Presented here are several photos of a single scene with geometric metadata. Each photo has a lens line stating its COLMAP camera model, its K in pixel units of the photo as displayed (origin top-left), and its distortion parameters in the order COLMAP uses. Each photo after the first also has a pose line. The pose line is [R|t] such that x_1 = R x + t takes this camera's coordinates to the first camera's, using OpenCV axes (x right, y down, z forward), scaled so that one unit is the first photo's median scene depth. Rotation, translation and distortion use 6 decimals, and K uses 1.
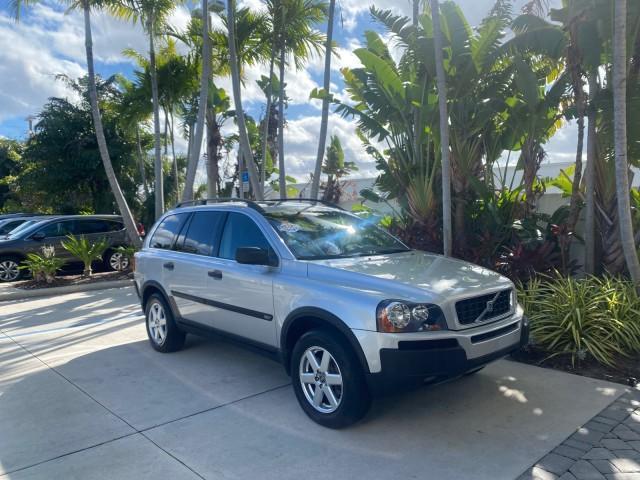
lens RADIAL K [[493.6, 0, 320.8], [0, 493.6, 240.2], [0, 0, 1]] dist [0.021980, -0.021398]
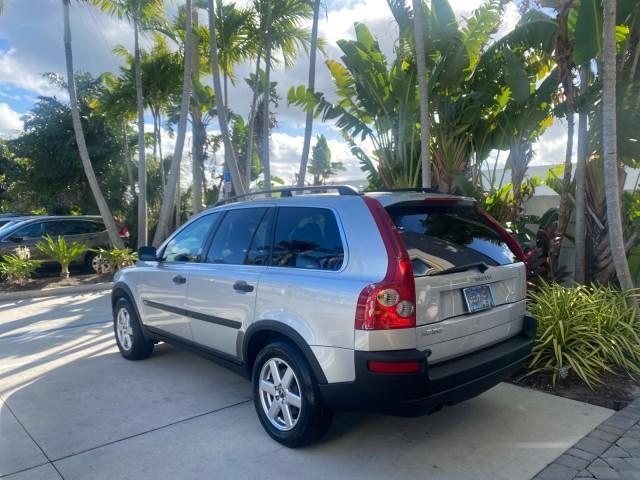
lens RADIAL K [[493.6, 0, 320.3], [0, 493.6, 241.7], [0, 0, 1]] dist [0.021980, -0.021398]
pose [[0.999947, 0.005472, -0.008729, 0.073840], [-0.005475, 0.999985, -0.000309, -0.004865], [0.008727, 0.000357, 0.999962, 0.074611]]
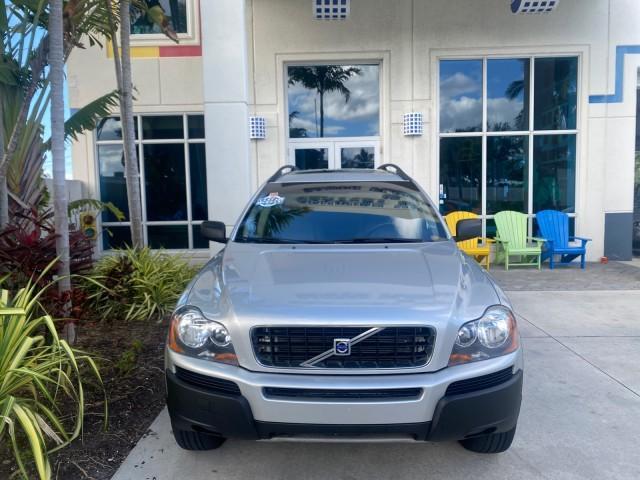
lens RADIAL K [[493.6, 0, 318.1], [0, 493.6, 239.9], [0, 0, 1]] dist [0.021980, -0.021398]
pose [[0.726489, 0.093755, -0.680752, 0.444471], [-0.043007, 0.994910, 0.091124, -0.030219], [0.685831, -0.036924, 0.726824, 0.346099]]
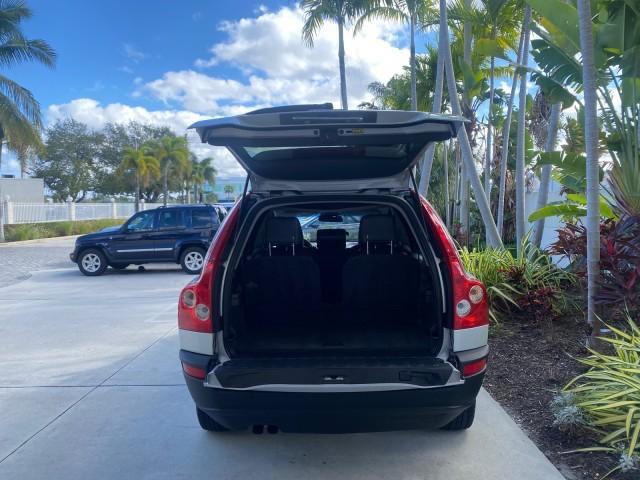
lens RADIAL K [[493.6, 0, 317.8], [0, 493.6, 235.1], [0, 0, 1]] dist [0.021980, -0.021398]
pose [[0.731394, 0.043986, -0.680535, 0.547723], [-0.034316, 0.999027, 0.027691, -0.029194], [0.681091, 0.003100, 0.732192, 0.289265]]
